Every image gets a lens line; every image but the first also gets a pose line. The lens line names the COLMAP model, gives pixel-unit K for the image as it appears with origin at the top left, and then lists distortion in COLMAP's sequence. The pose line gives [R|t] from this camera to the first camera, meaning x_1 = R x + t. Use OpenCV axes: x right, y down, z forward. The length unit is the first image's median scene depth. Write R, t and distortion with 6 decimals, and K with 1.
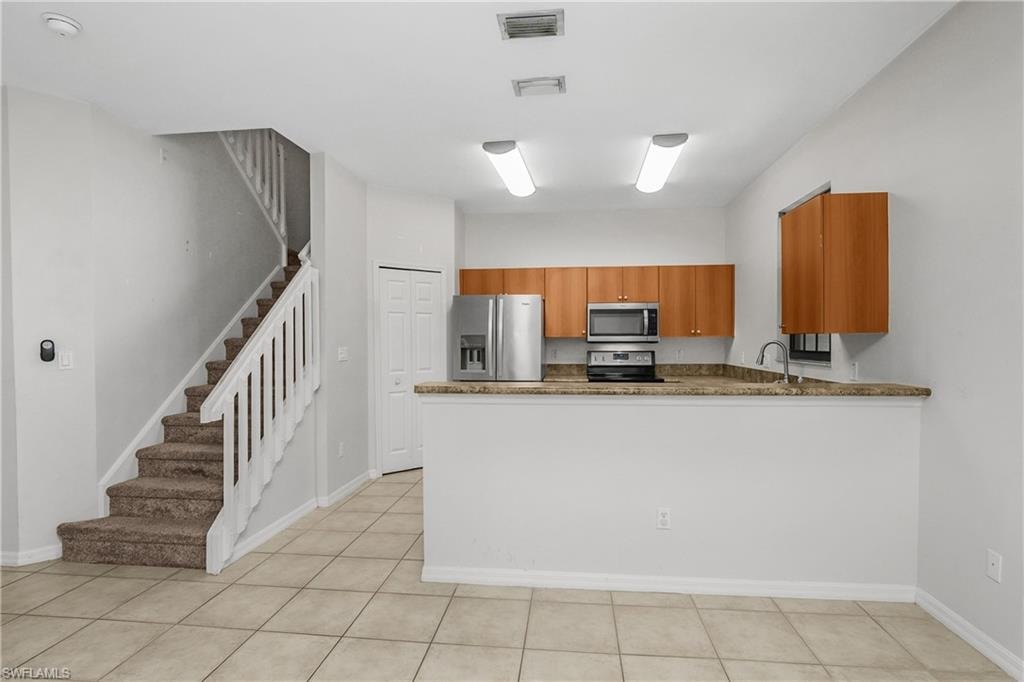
lens RADIAL K [[513.1, 0, 515.1], [0, 513.1, 346.7], [0, 0, 1]] dist [-0.025374, 0.005998]
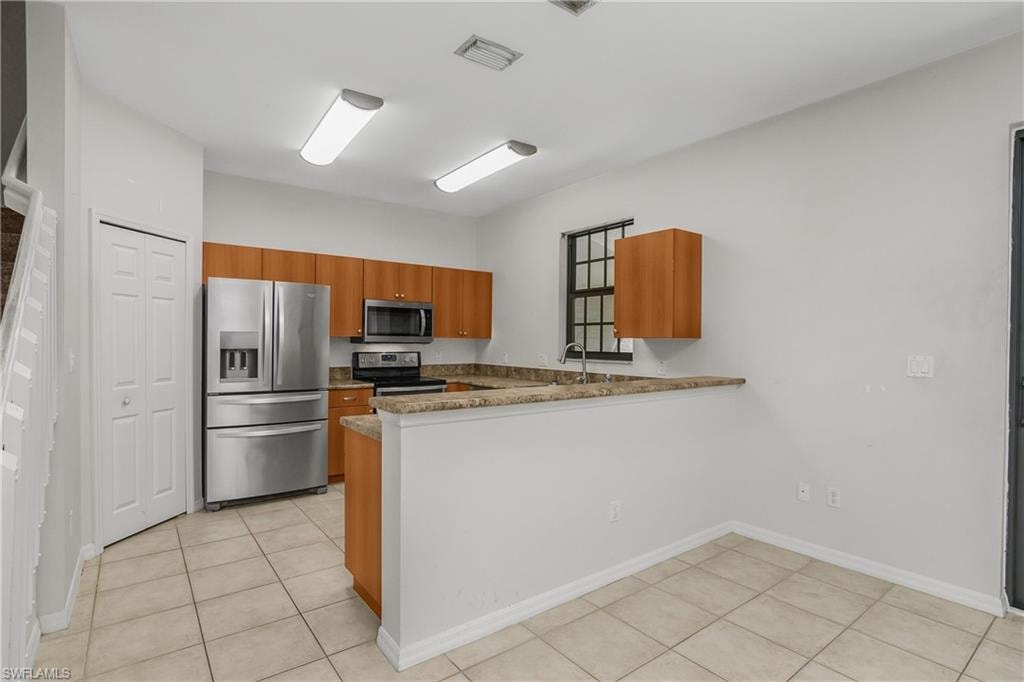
lens RADIAL K [[502.5, 0, 502.8], [0, 502.5, 344.3], [0, 0, 1]] dist [-0.026361, 0.005677]
pose [[0.732579, 0.005176, 0.680662, -0.363864], [-0.002680, 0.999985, -0.004720, -0.002676], [-0.680676, 0.001634, 0.732582, 0.246885]]
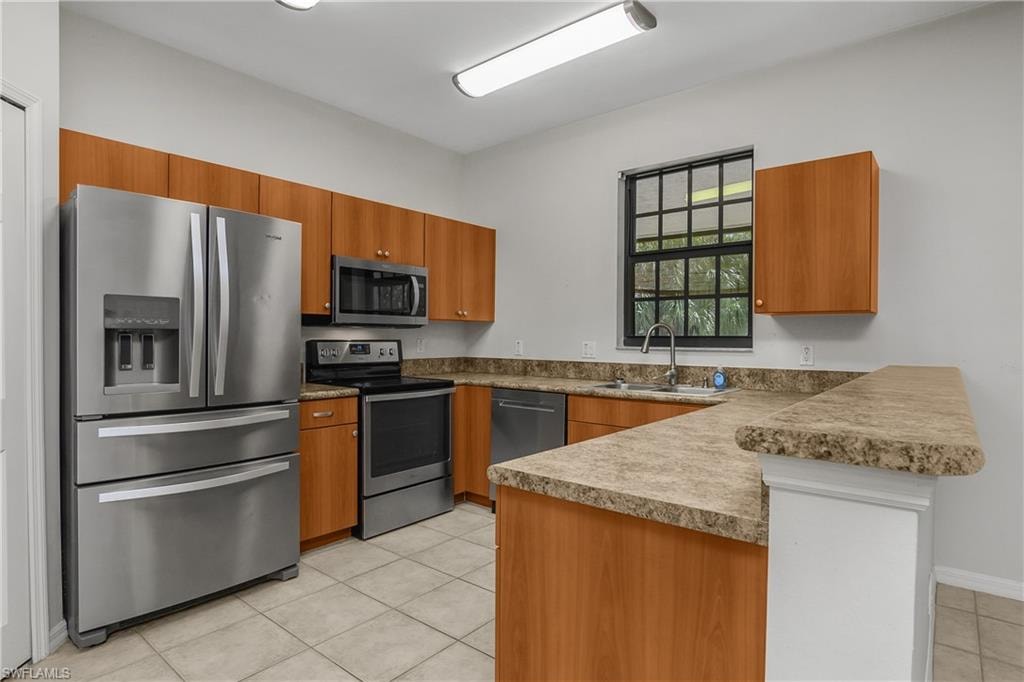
lens RADIAL K [[549.8, 0, 506.0], [0, 549.8, 343.8], [0, 0, 1]] dist [-0.023944, 0.004813]
pose [[0.550209, -0.003939, 0.835018, -0.339637], [0.003680, 0.999991, 0.002292, 0.016379], [-0.835019, 0.001812, 0.550219, 0.661202]]
